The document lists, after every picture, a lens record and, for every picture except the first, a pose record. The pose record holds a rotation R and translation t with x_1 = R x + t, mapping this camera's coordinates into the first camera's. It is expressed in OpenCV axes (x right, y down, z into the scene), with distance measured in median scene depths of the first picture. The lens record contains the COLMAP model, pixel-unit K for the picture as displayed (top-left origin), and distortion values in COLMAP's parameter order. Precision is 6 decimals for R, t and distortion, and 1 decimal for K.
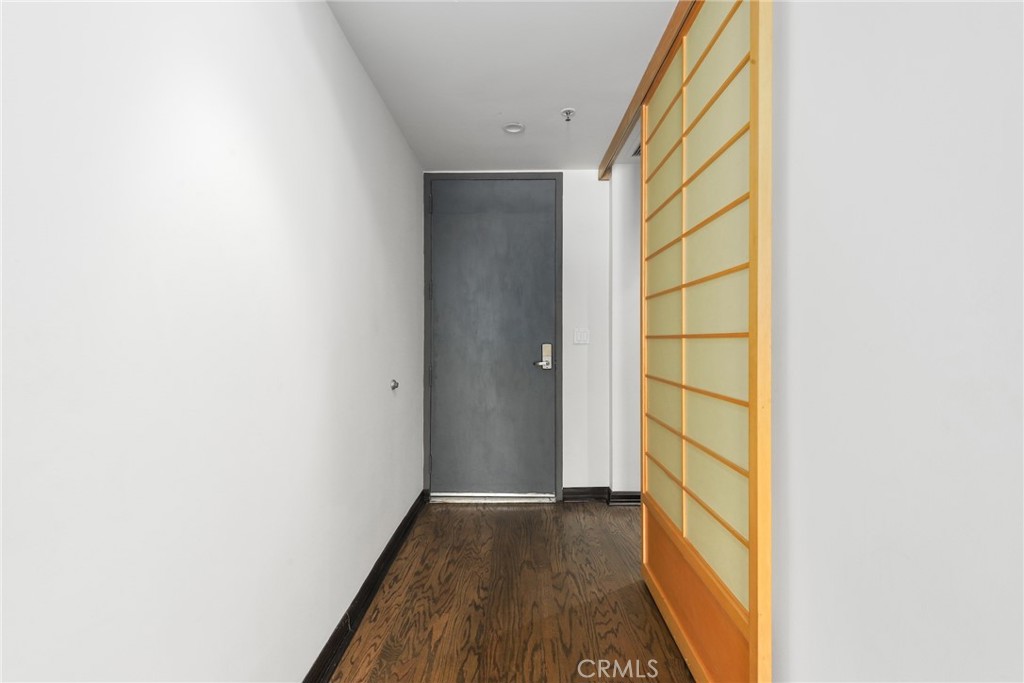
lens RADIAL K [[465.5, 0, 509.5], [0, 465.5, 347.5], [0, 0, 1]] dist [0.005396, -0.000076]
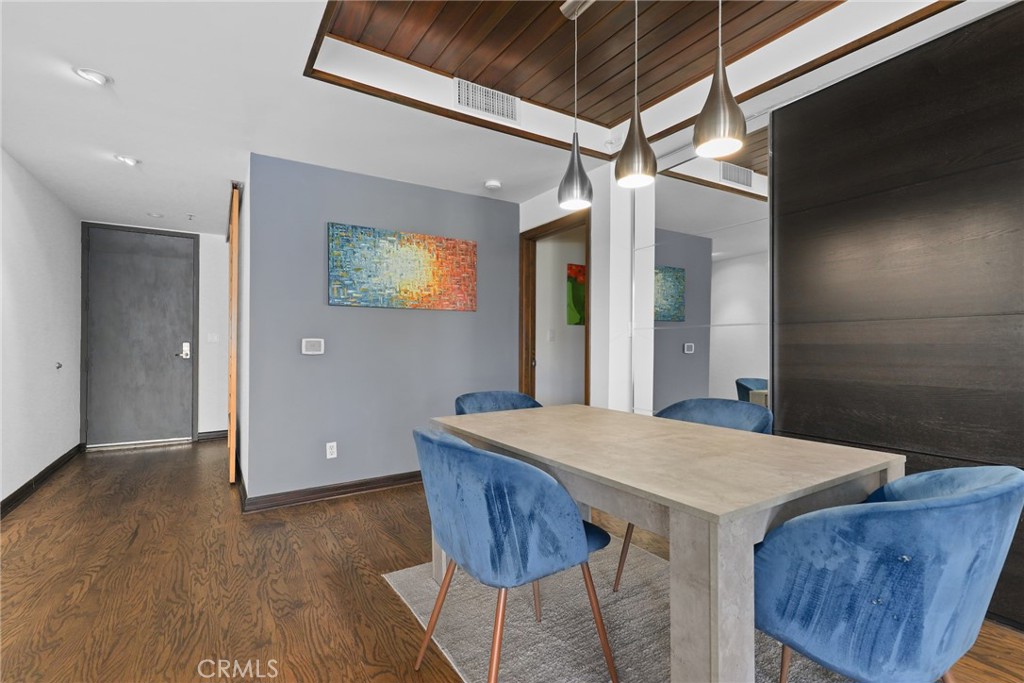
lens RADIAL K [[465.5, 0, 509.5], [0, 465.5, 347.5], [0, 0, 1]] dist [0.005396, -0.000076]
pose [[0.836460, 0.003537, 0.548016, 0.129399], [-0.000460, 0.999983, -0.005753, 0.018289], [-0.548027, 0.004560, 0.836448, -0.917737]]
